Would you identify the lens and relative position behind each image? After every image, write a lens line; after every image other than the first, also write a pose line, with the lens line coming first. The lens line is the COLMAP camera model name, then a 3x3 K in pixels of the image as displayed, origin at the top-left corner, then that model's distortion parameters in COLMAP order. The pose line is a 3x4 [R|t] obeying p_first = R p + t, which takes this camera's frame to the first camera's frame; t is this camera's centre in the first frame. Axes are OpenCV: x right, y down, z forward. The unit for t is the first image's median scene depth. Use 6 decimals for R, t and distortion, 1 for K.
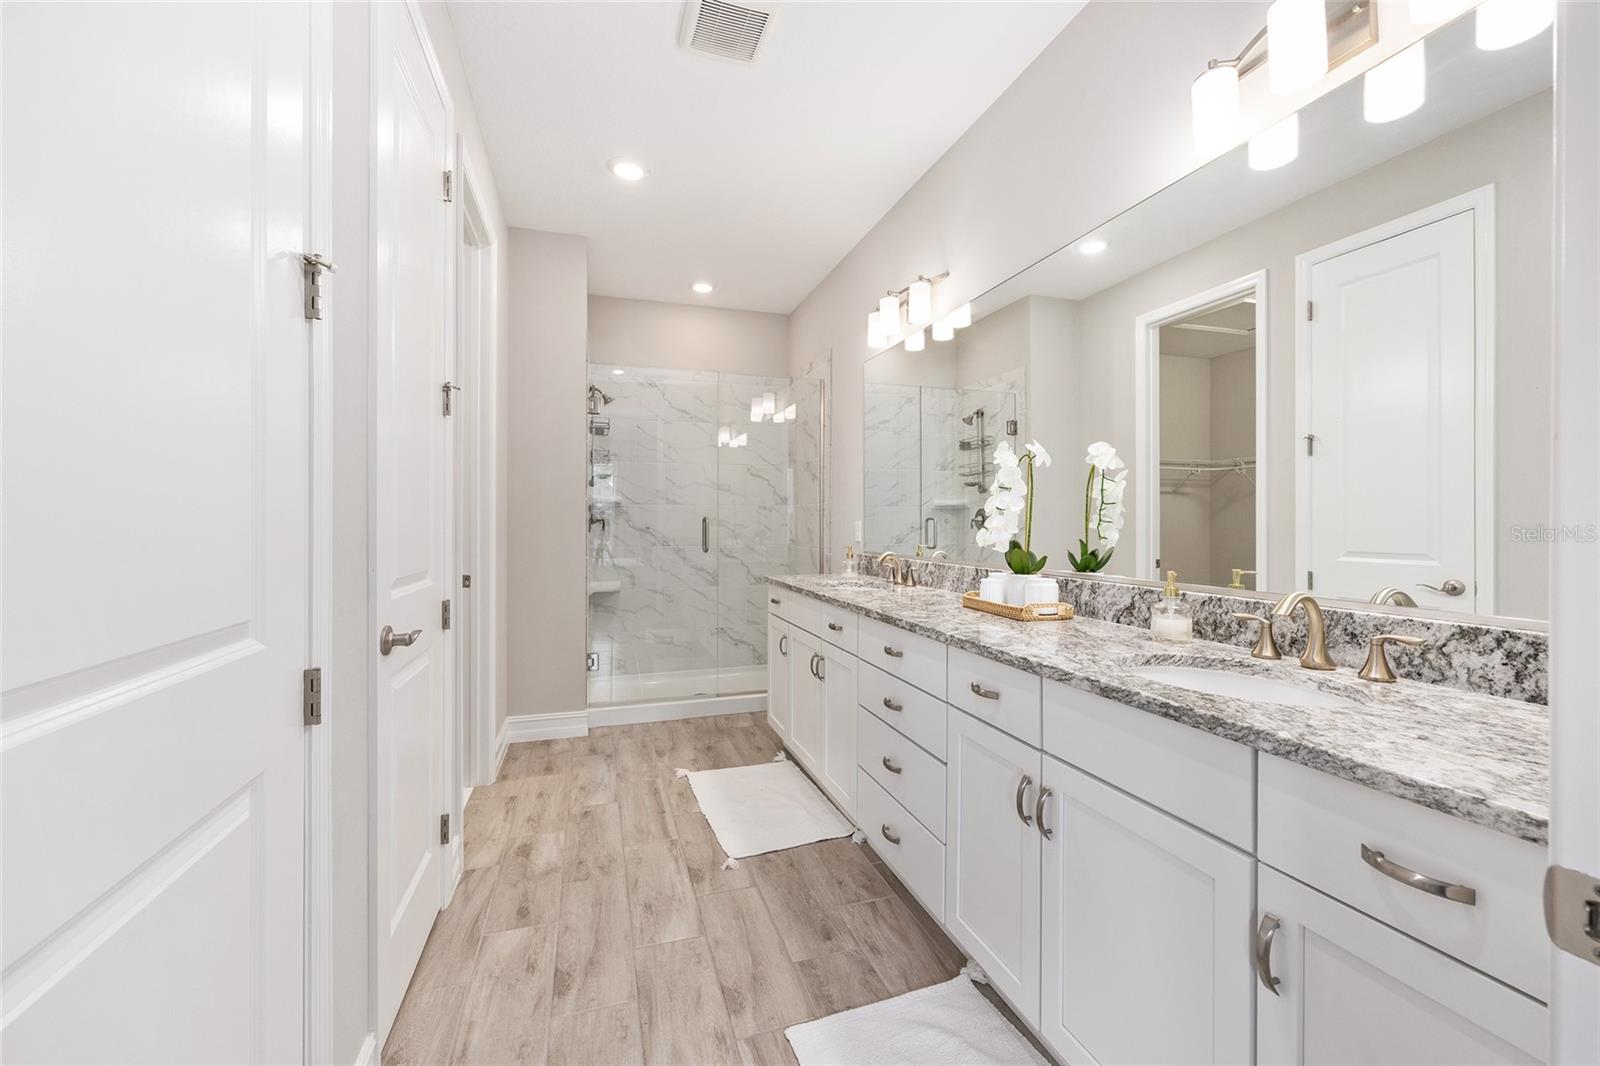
lens RADIAL K [[644.7, 0, 794.3], [0, 644.7, 522.5], [0, 0, 1]] dist [-0.001336, 0.000838]
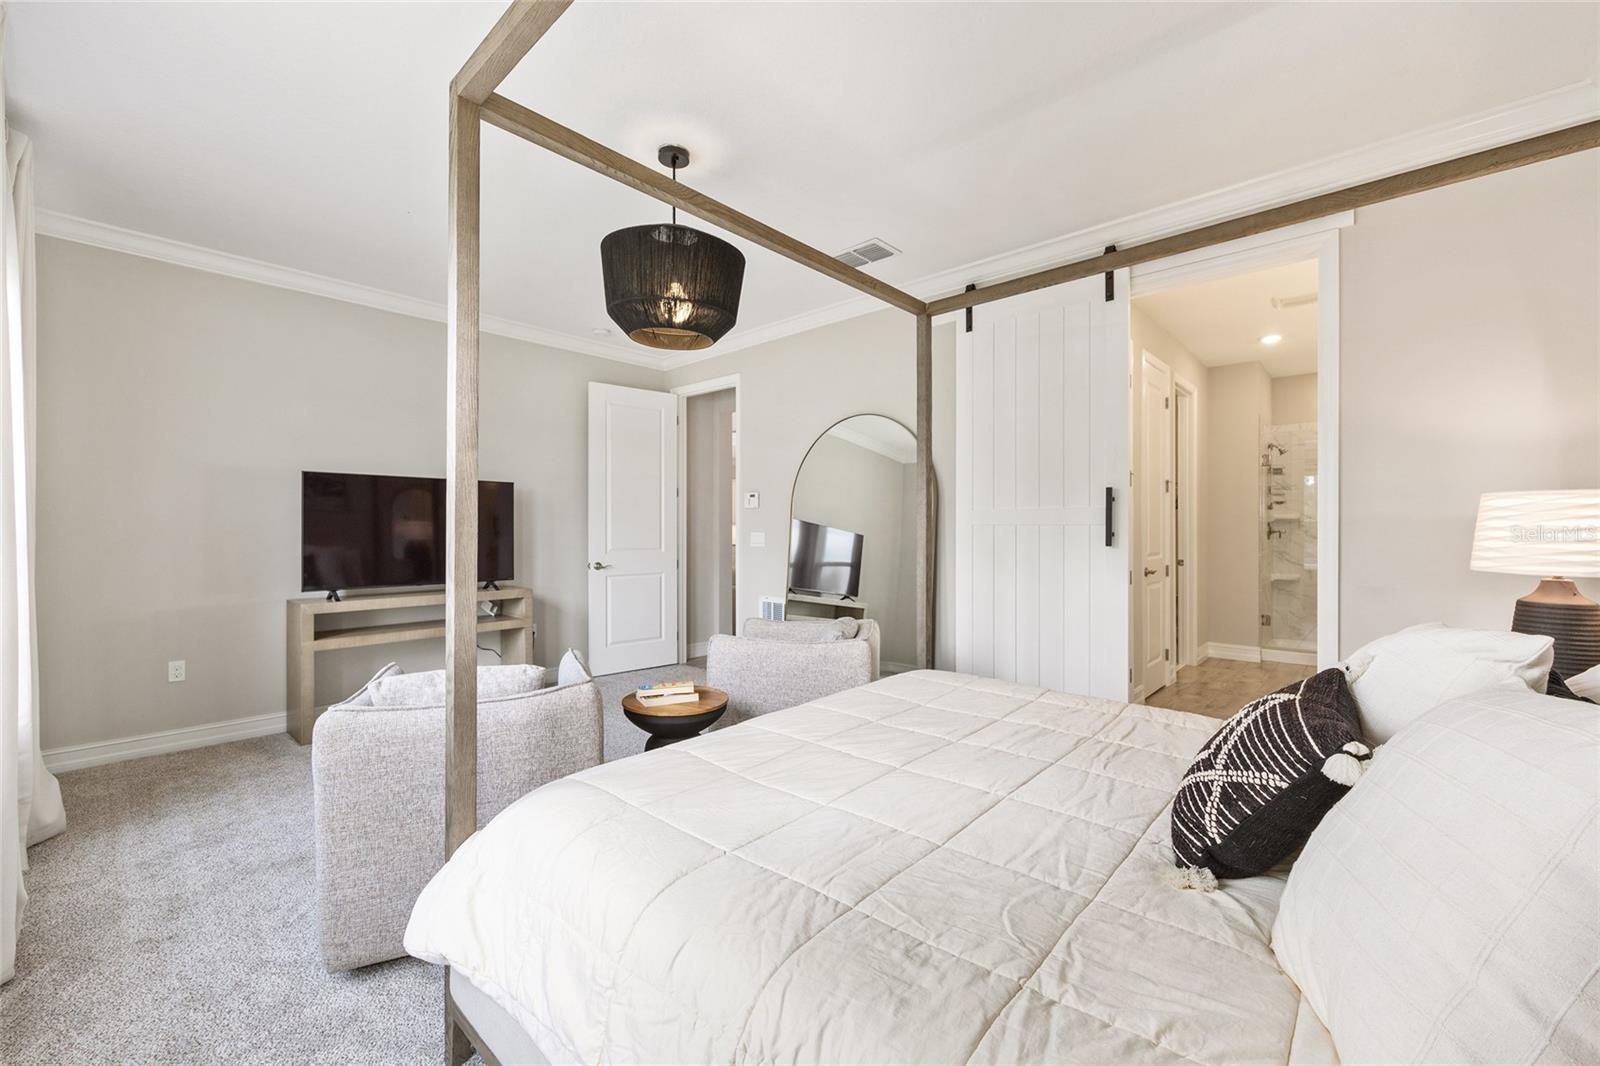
lens RADIAL K [[644.7, 0, 801.7], [0, 644.7, 531.1], [0, 0, 1]] dist [-0.001336, 0.000838]
pose [[0.506001, -0.006351, -0.862509, 0.404318], [0.003706, 0.999980, -0.005189, -0.001206], [0.862525, -0.000571, 0.506014, -0.671145]]
